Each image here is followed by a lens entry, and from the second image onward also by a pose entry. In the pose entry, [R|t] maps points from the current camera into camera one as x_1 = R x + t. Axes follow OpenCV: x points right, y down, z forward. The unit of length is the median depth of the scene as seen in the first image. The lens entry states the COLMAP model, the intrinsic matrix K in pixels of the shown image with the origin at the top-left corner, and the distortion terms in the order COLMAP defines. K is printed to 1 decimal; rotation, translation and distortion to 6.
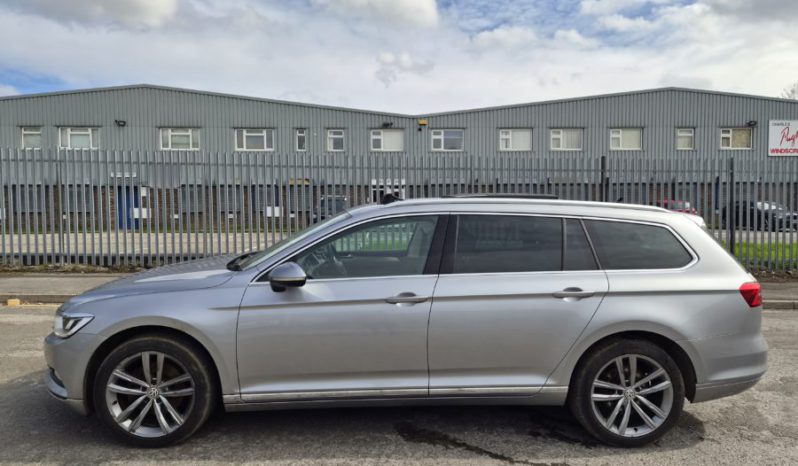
lens RADIAL K [[535.2, 0, 399.0], [0, 535.2, 233.0], [0, 0, 1]] dist [0.063149, -0.050814]
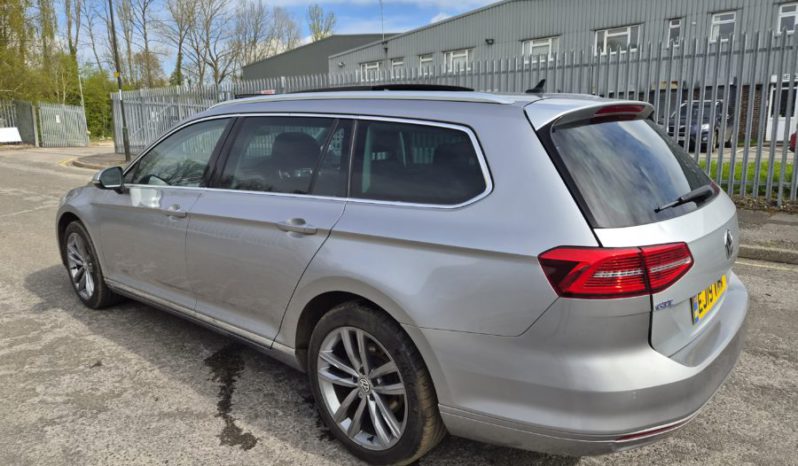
lens RADIAL K [[535.2, 0, 399.0], [0, 535.2, 233.0], [0, 0, 1]] dist [0.063149, -0.050814]
pose [[0.718416, 0.118951, -0.685368, 0.129188], [-0.011088, 0.987104, 0.159696, 0.000953], [0.695525, -0.107129, 0.710470, 0.084906]]
